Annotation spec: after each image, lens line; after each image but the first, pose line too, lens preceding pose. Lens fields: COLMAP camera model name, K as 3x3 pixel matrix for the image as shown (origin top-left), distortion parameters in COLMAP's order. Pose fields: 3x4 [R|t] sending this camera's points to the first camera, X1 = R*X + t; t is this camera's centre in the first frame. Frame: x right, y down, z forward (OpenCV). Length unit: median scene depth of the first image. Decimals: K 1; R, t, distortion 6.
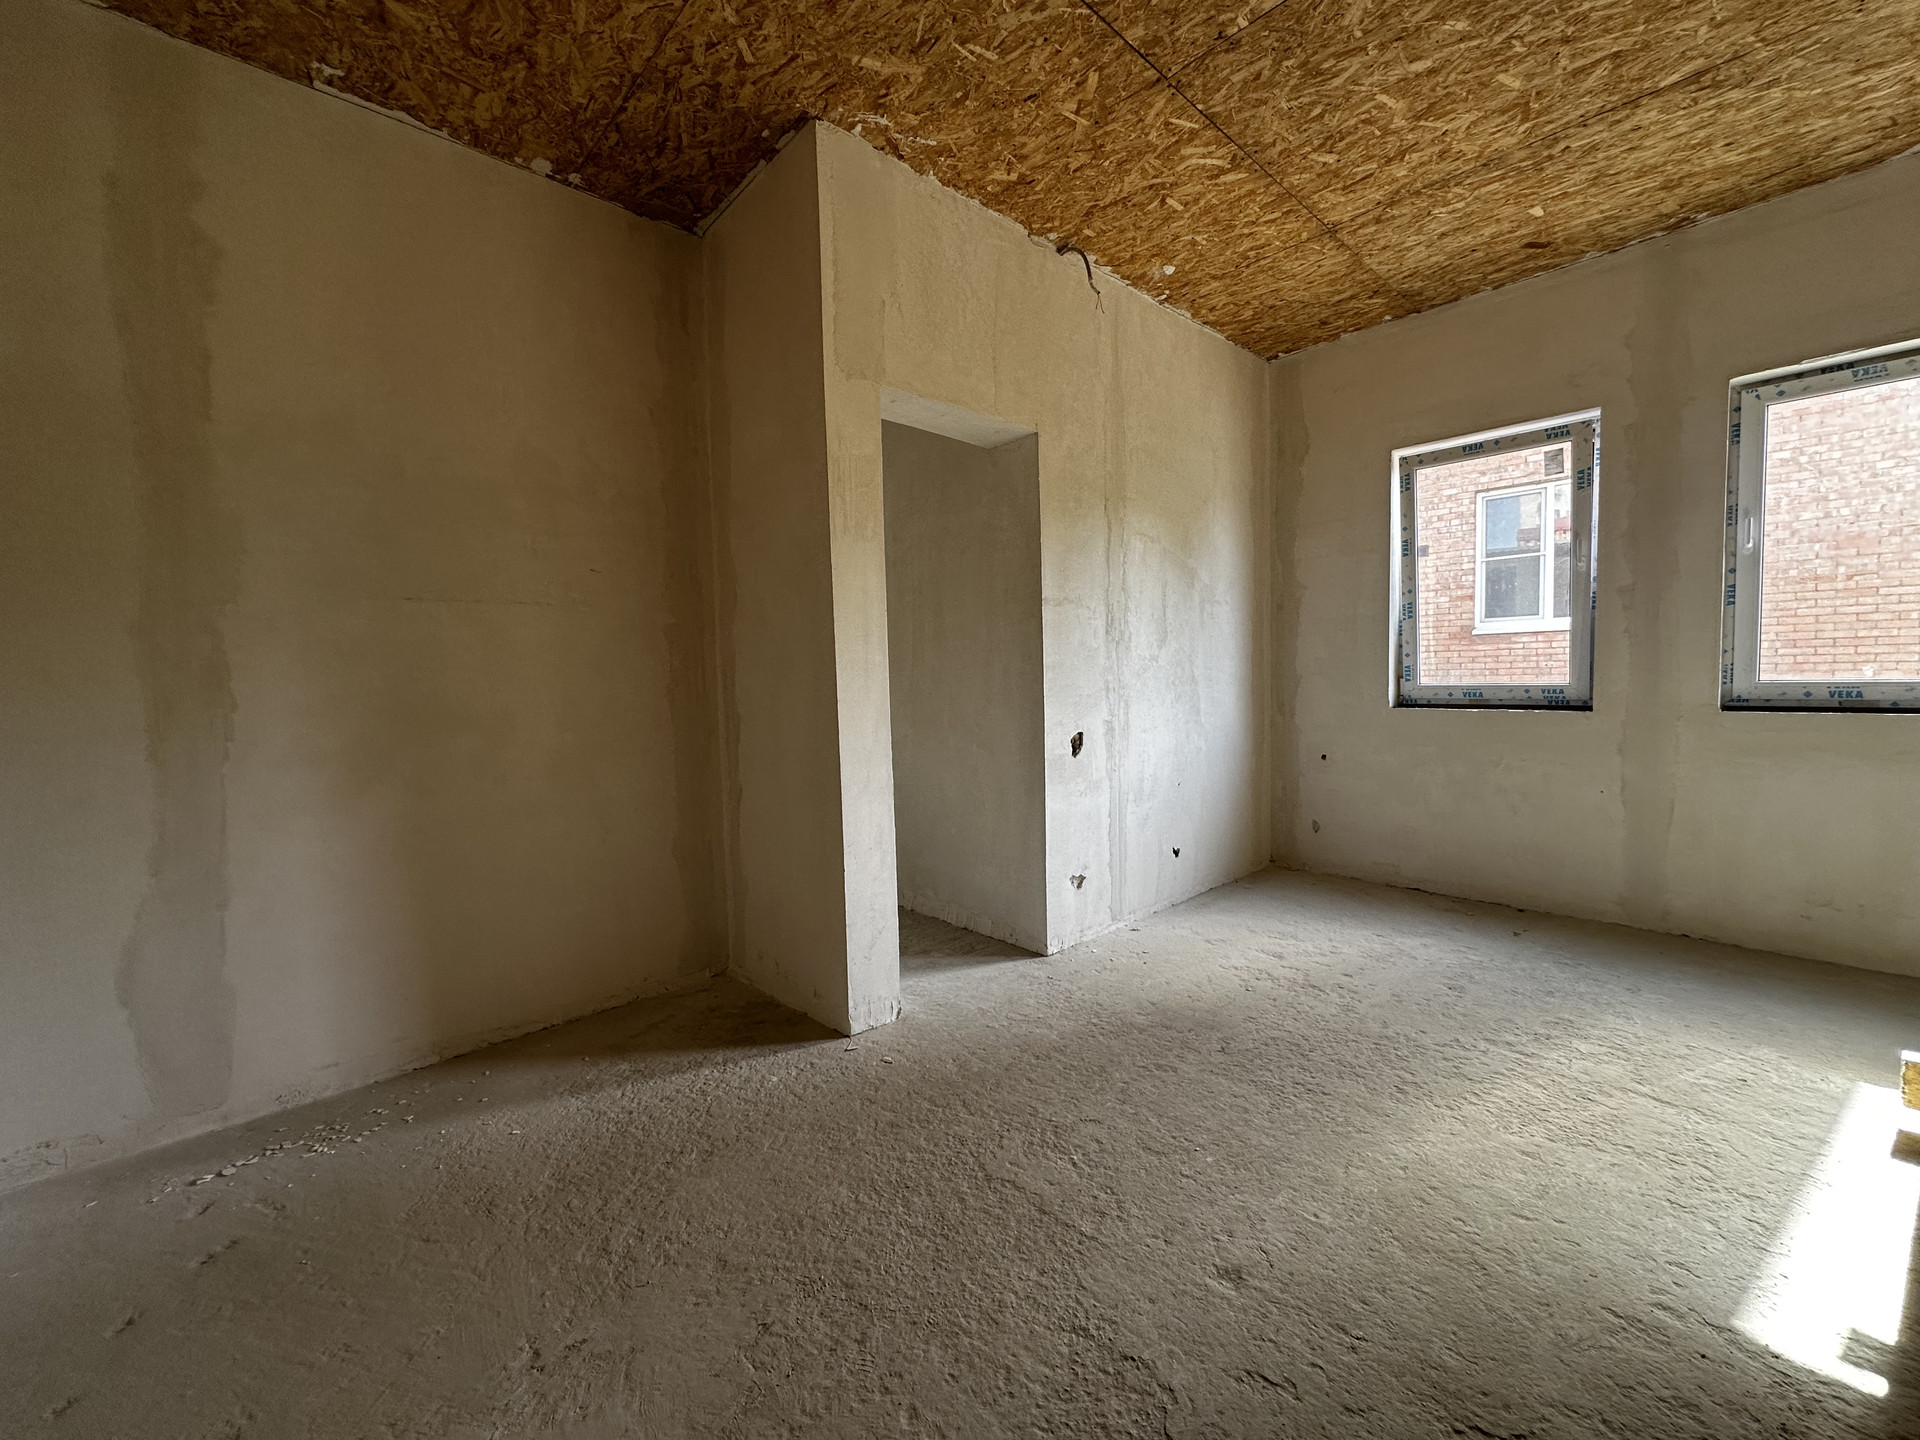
lens RADIAL K [[771.8, 0, 943.1], [0, 771.8, 718.8], [0, 0, 1]] dist [-0.000484, -0.000006]
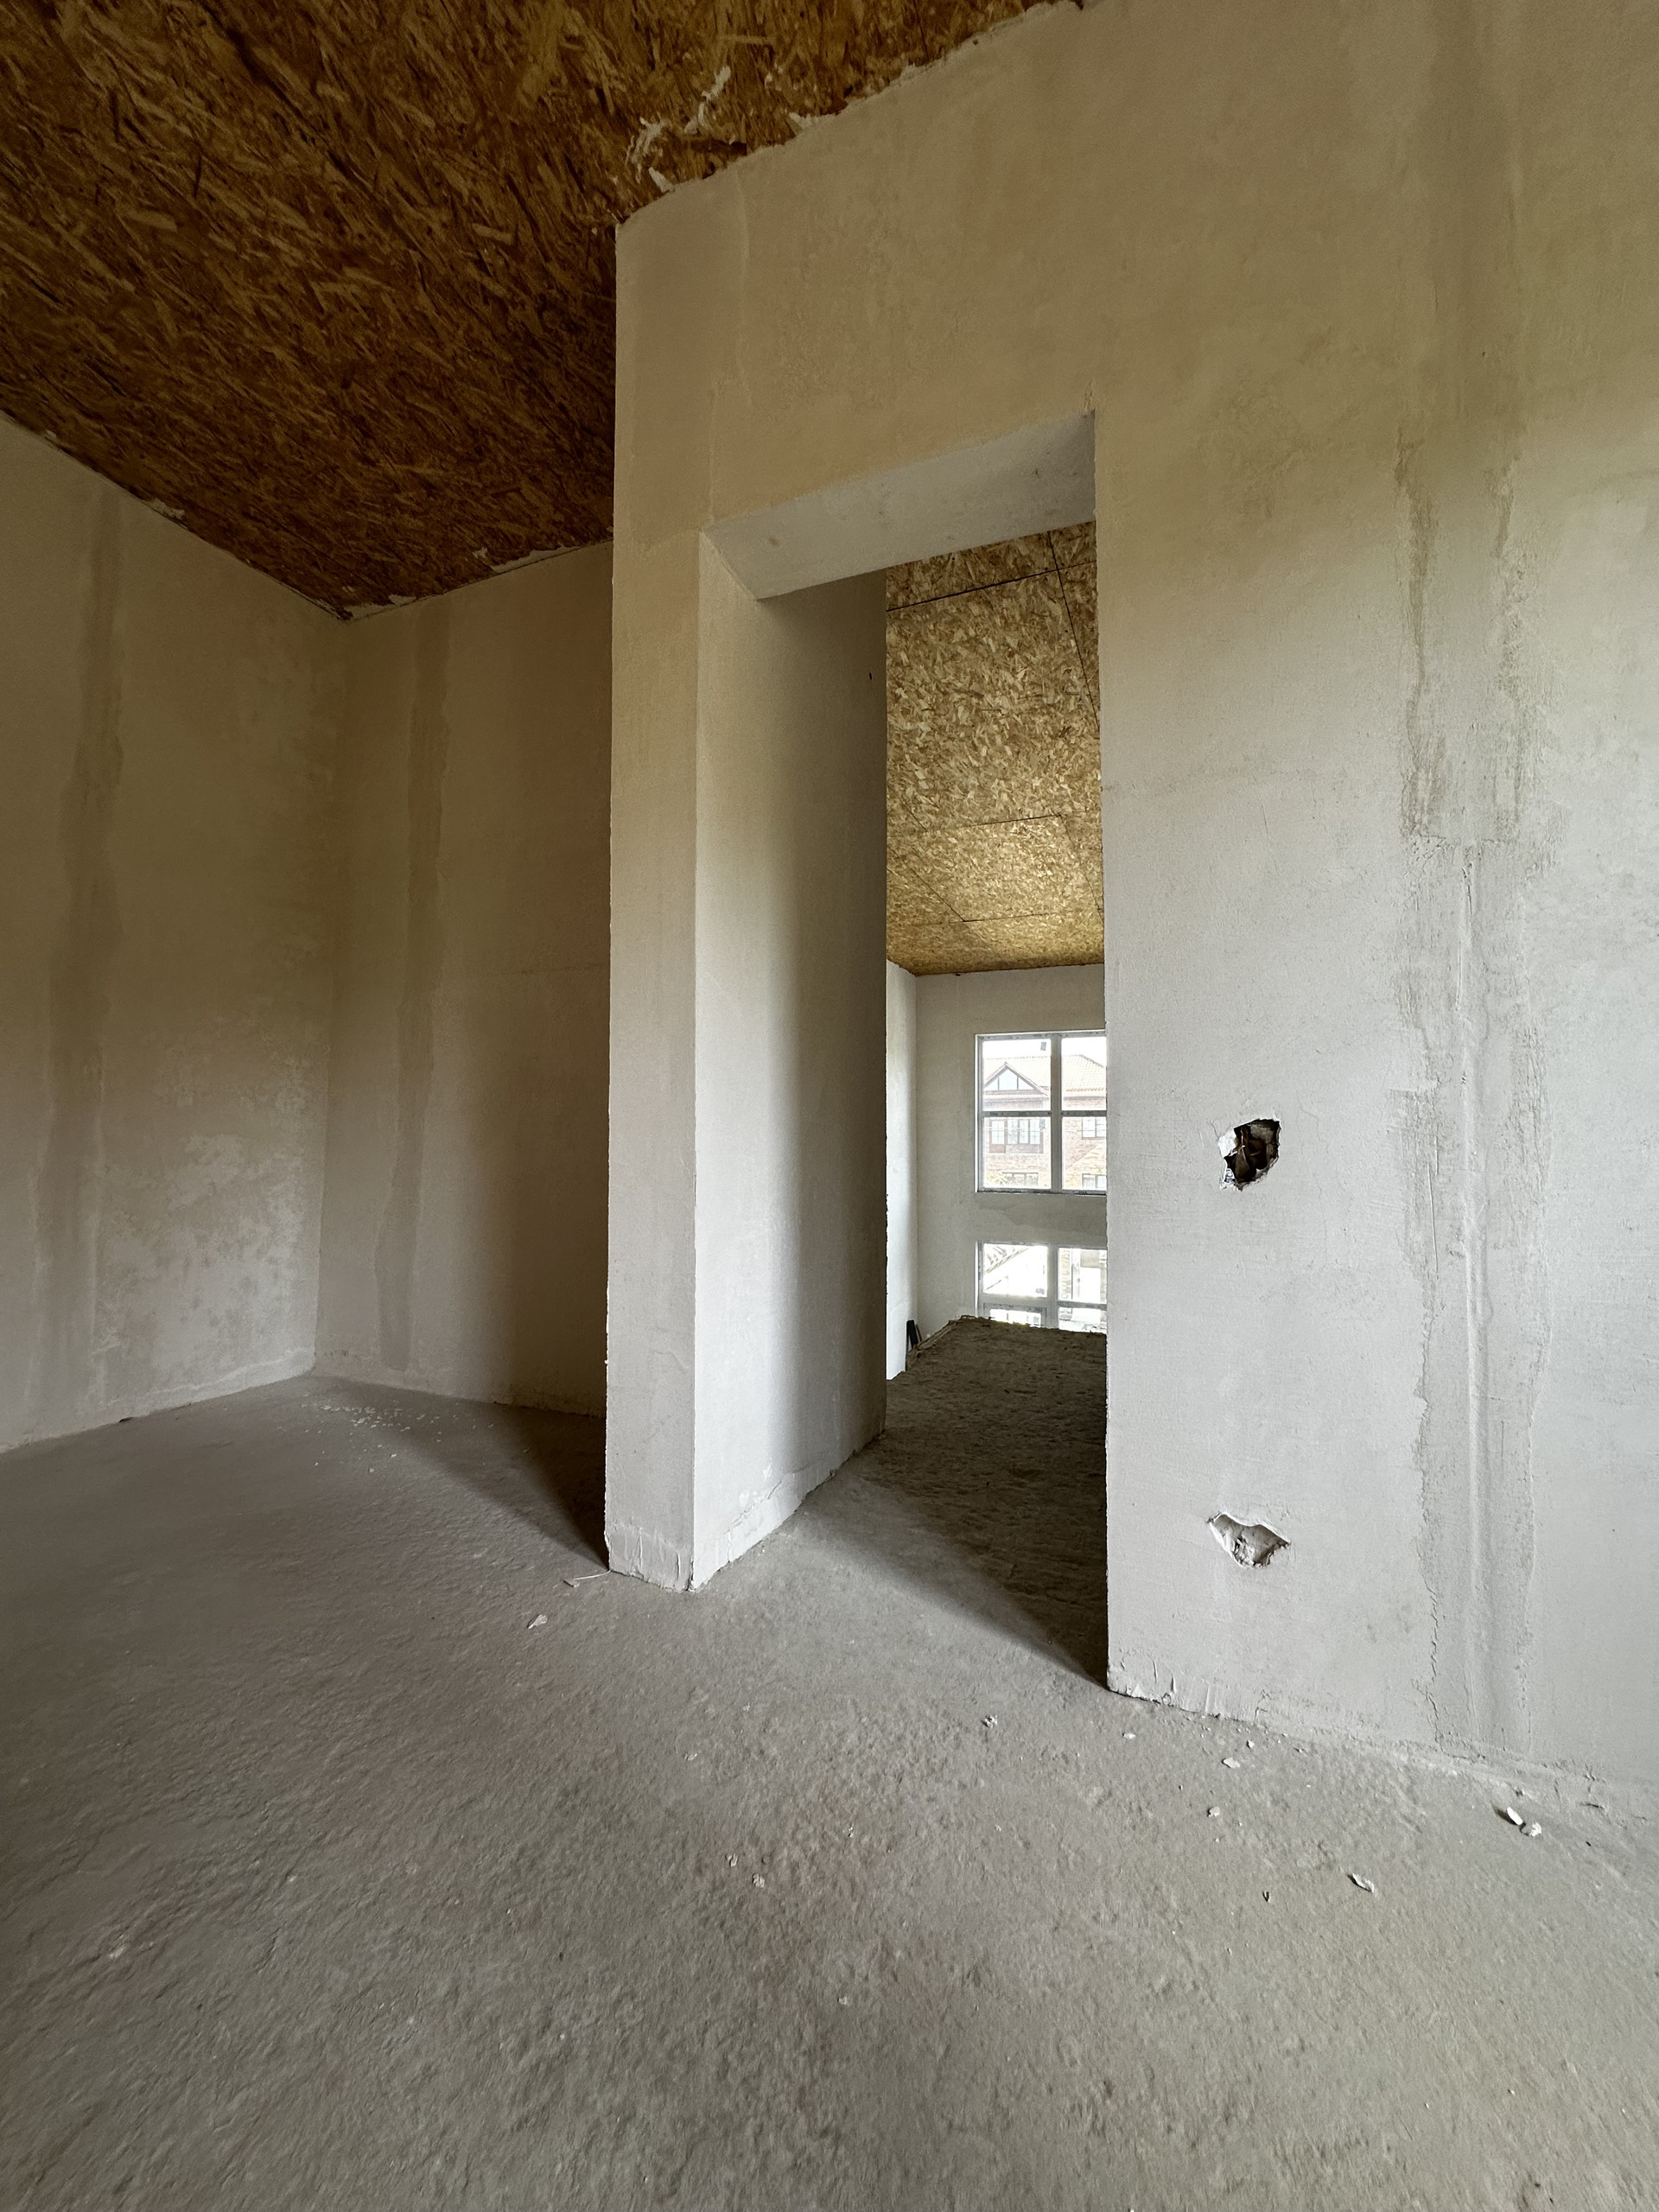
lens RADIAL K [[874.8, 0, 829.5], [0, 874.8, 1106.0], [0, 0, 1]] dist [-0.000070, -0.000062]
pose [[0.421051, -0.008075, -0.907001, 0.483563], [-0.073256, 0.996391, -0.042878, 0.045080], [0.904074, 0.084497, 0.418939, 0.674203]]
